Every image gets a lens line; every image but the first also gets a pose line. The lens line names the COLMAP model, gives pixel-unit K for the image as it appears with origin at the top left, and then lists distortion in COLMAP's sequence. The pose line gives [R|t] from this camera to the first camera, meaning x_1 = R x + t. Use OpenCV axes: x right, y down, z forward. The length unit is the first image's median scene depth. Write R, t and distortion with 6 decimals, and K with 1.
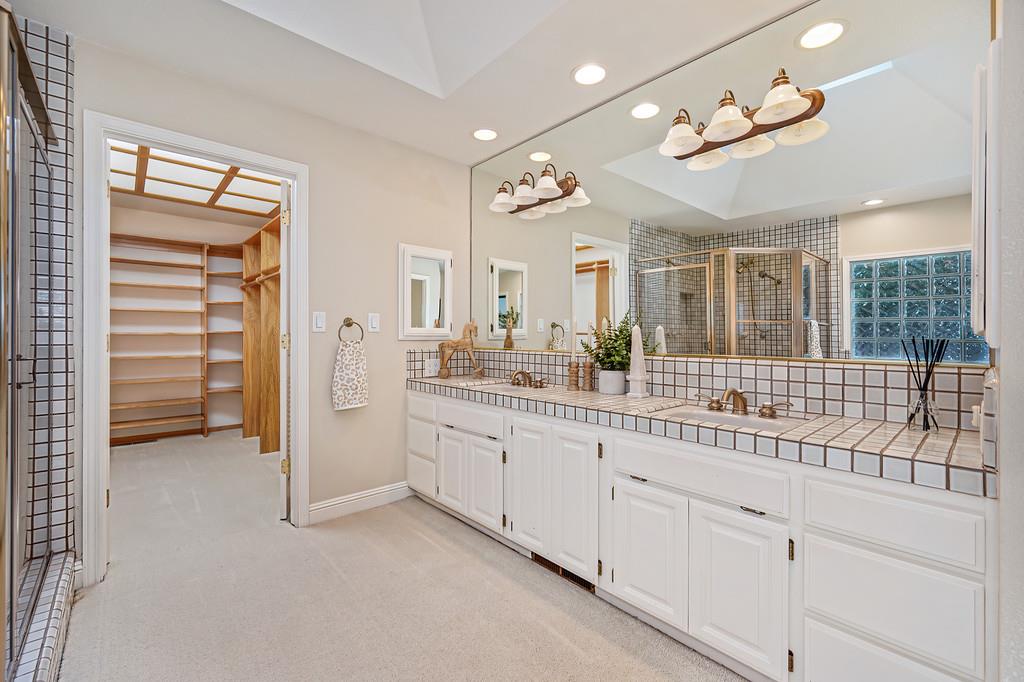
lens RADIAL K [[431.1, 0, 512.4], [0, 431.1, 337.4], [0, 0, 1]] dist [0.001004, 0.000233]
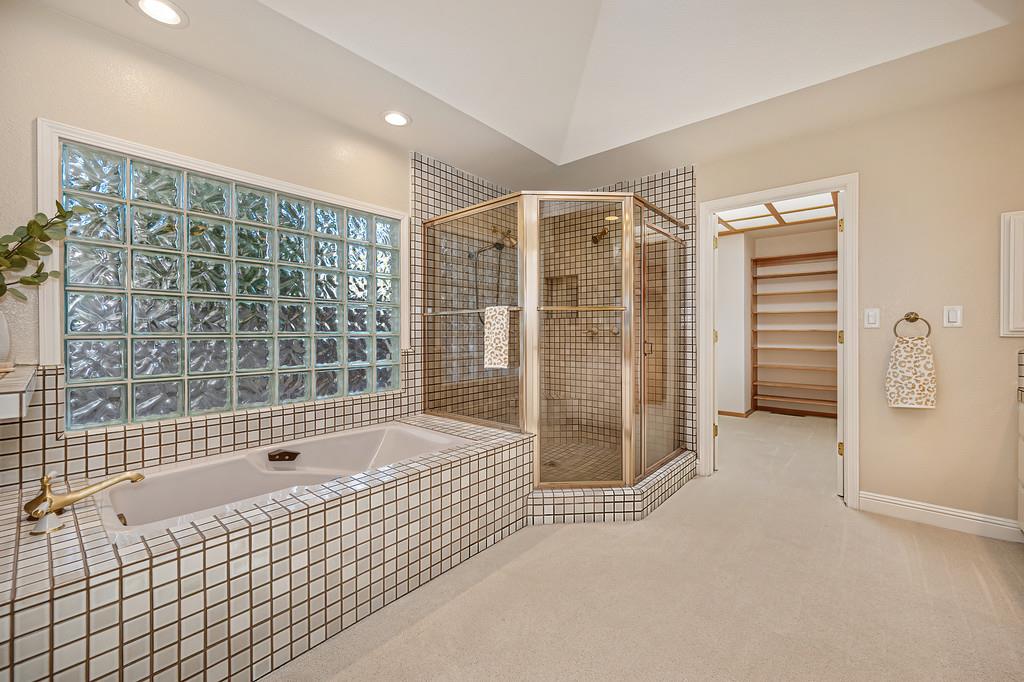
lens RADIAL K [[405.8, 0, 509.8], [0, 405.8, 333.3], [0, 0, 1]] dist [-0.000127, -0.000139]
pose [[0.125618, 0.000929, -0.992078, 0.406452], [-0.002926, 0.999996, 0.000565, 0.002087], [0.992074, 0.002831, 0.125620, 0.018624]]
